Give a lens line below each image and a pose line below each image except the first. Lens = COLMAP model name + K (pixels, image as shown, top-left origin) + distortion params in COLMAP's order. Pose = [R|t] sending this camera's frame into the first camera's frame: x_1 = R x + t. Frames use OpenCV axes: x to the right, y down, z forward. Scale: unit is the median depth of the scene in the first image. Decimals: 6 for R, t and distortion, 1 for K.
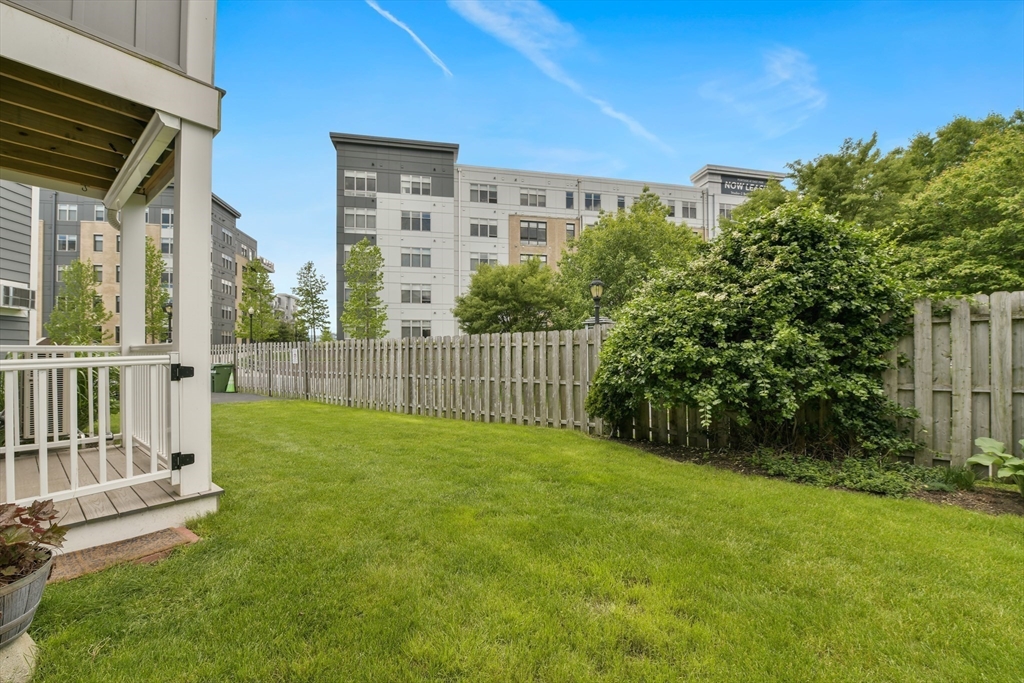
lens RADIAL K [[402.6, 0, 516.1], [0, 402.6, 351.3], [0, 0, 1]] dist [-0.020007, -0.000071]
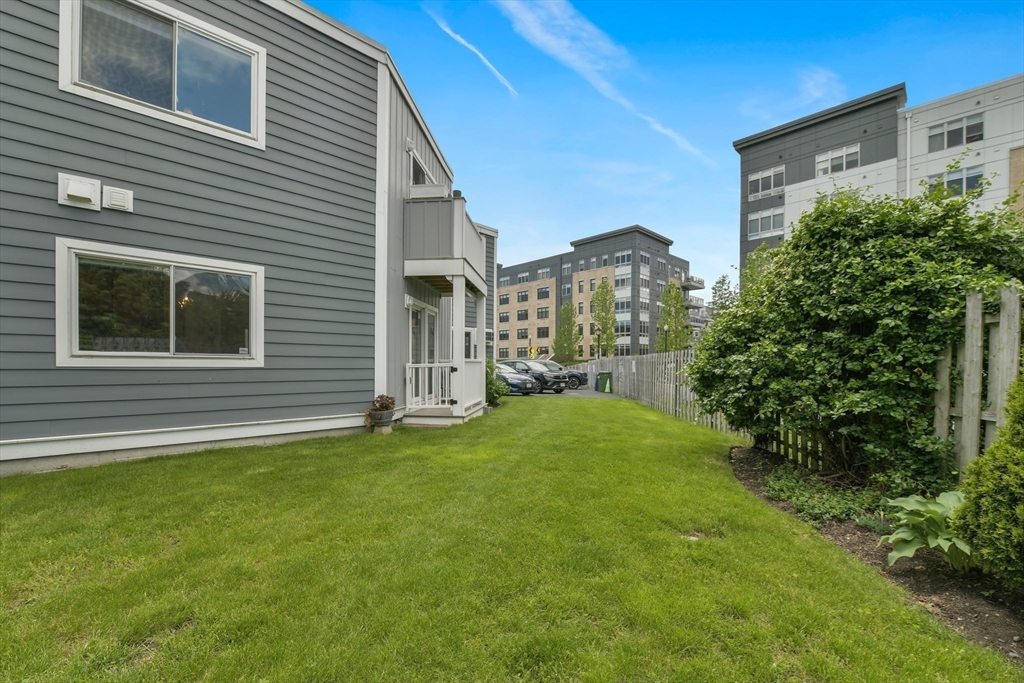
lens RADIAL K [[423.0, 0, 512.1], [0, 423.0, 372.5], [0, 0, 1]] dist [-0.017934, -0.000288]
pose [[0.517344, 0.022293, -0.855487, 0.143903], [-0.004079, 0.999714, 0.023585, 0.000143], [0.855768, -0.008712, 0.517286, -0.011665]]
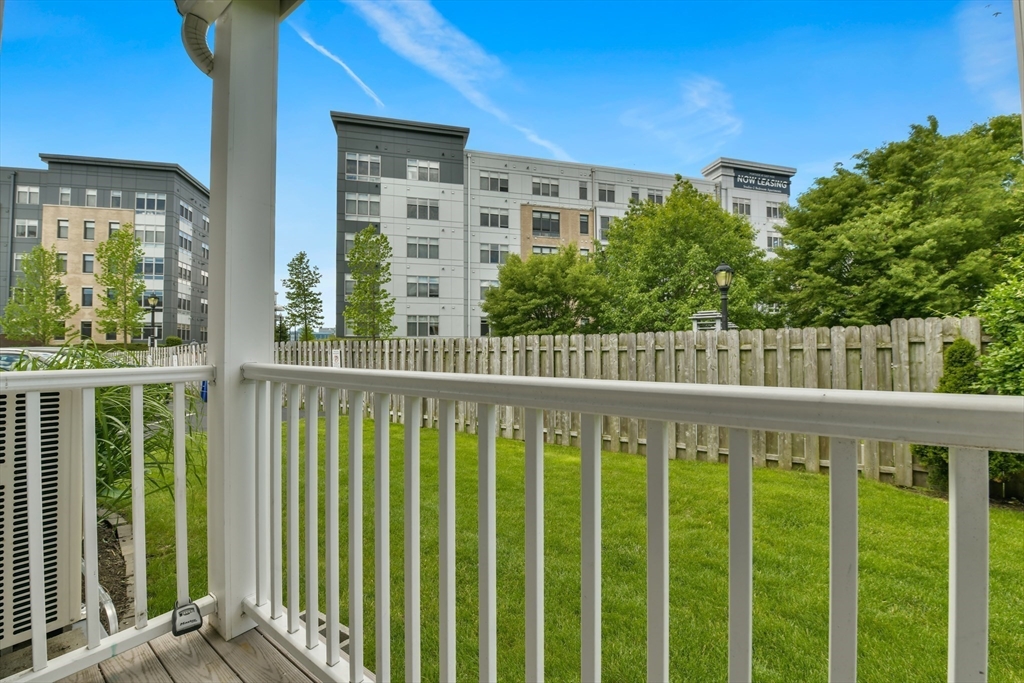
lens RADIAL K [[403.7, 0, 517.6], [0, 403.7, 339.7], [0, 0, 1]] dist [-0.022159, -0.000123]
pose [[0.998642, -0.000518, 0.052101, -0.079753], [0.001513, 0.999817, -0.019060, -0.003580], [-0.052082, 0.019113, 0.998460, 0.064421]]
